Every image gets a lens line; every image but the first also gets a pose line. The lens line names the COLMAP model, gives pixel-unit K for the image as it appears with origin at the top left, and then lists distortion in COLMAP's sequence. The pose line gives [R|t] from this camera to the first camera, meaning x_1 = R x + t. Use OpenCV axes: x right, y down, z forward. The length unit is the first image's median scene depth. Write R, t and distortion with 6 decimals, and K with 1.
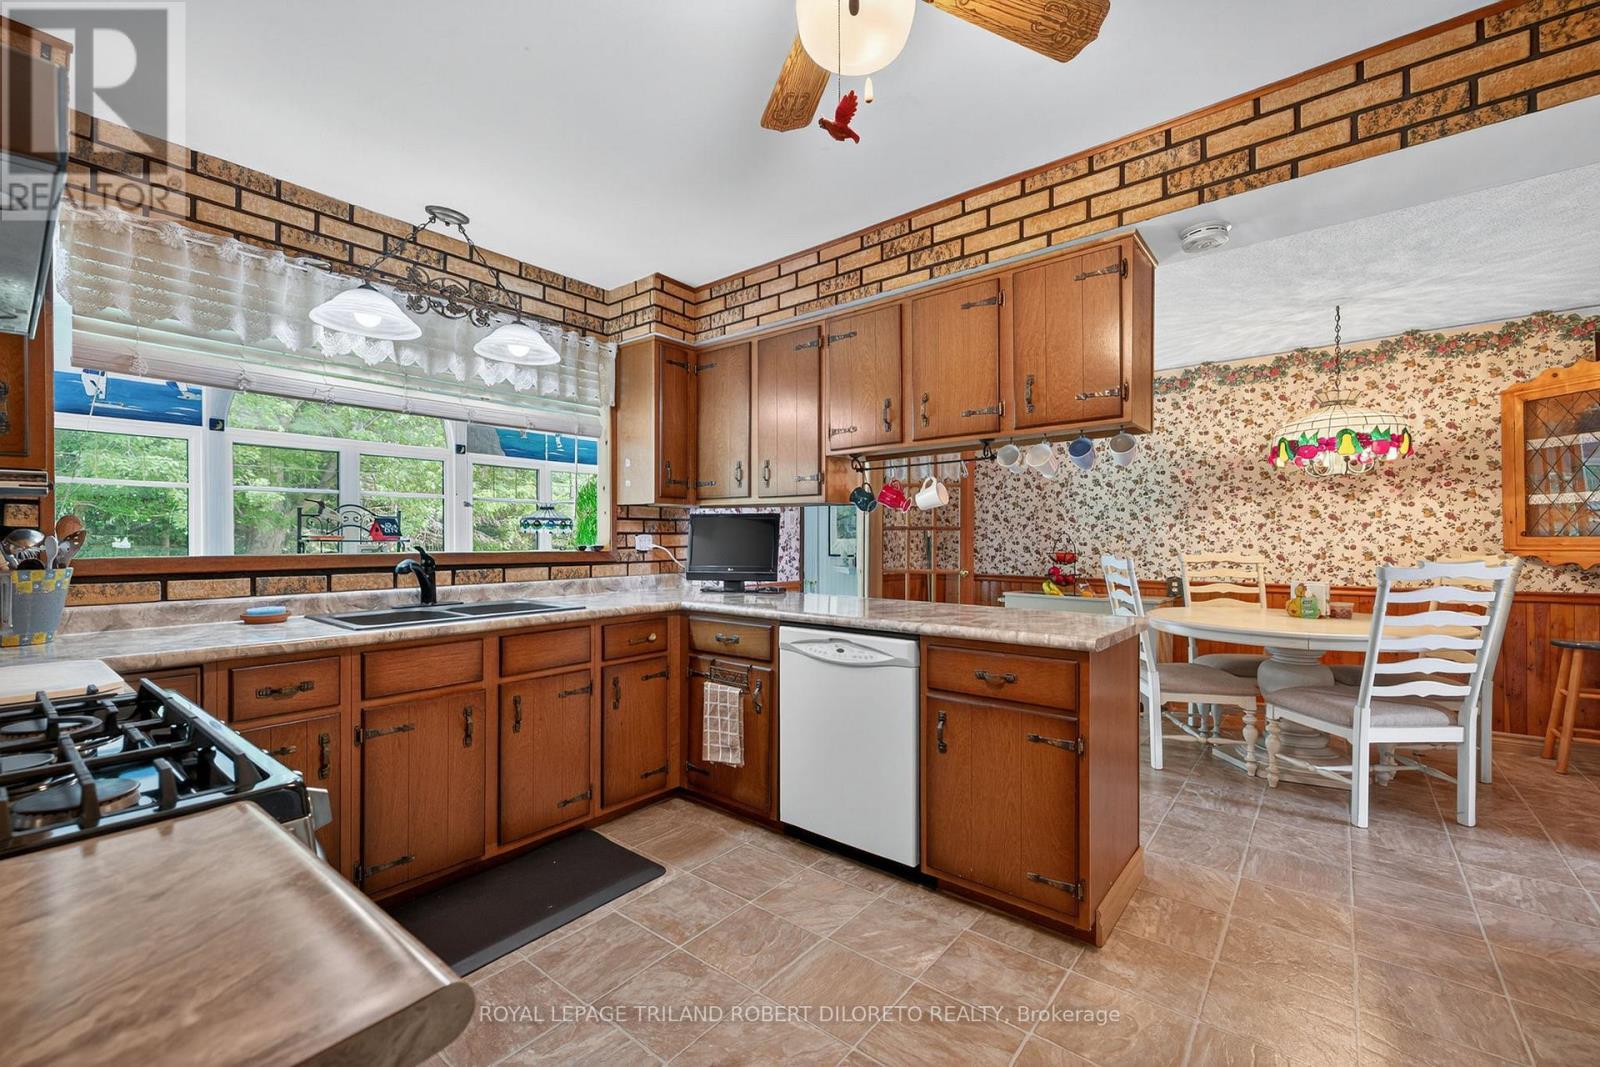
lens RADIAL K [[665.0, 0, 802.0], [0, 665.0, 532.9], [0, 0, 1]] dist [0.001173, 0.000038]
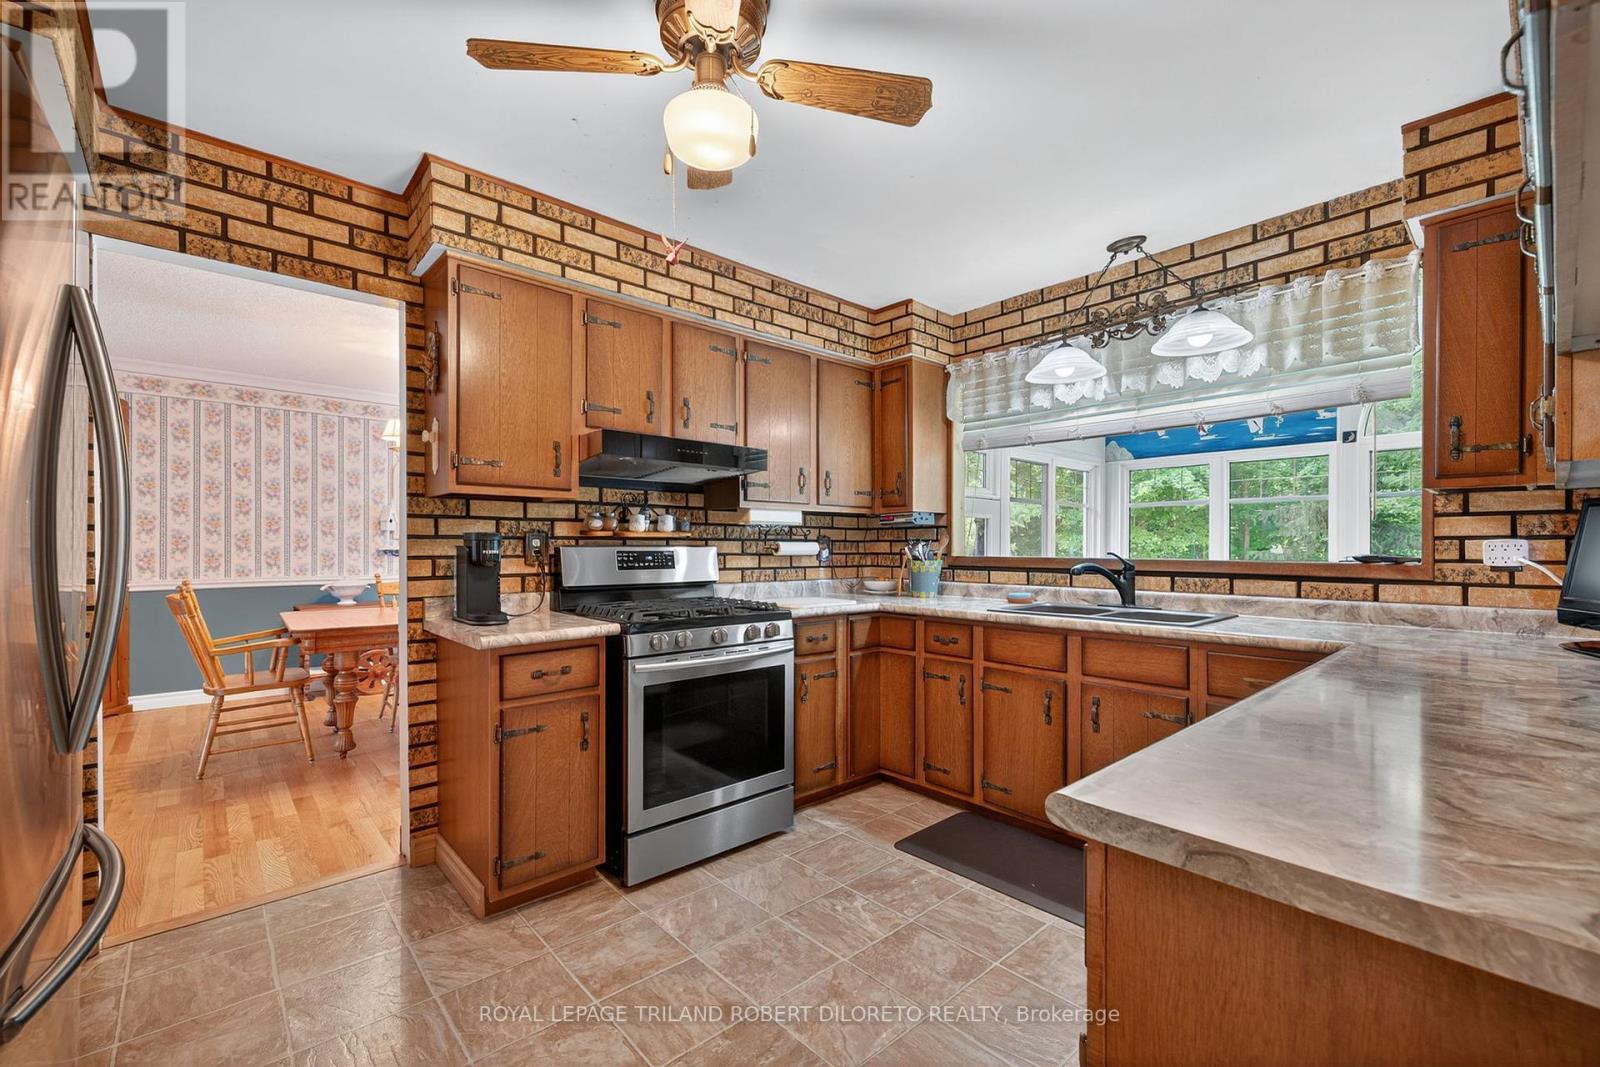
lens RADIAL K [[670.9, 0, 802.1], [0, 670.9, 546.2], [0, 0, 1]] dist [-0.001735, -0.000088]
pose [[-0.163488, 0.002115, -0.986543, 0.608378], [0.007932, 0.999968, 0.000829, 0.004103], [0.986513, -0.007689, -0.163500, 0.647425]]
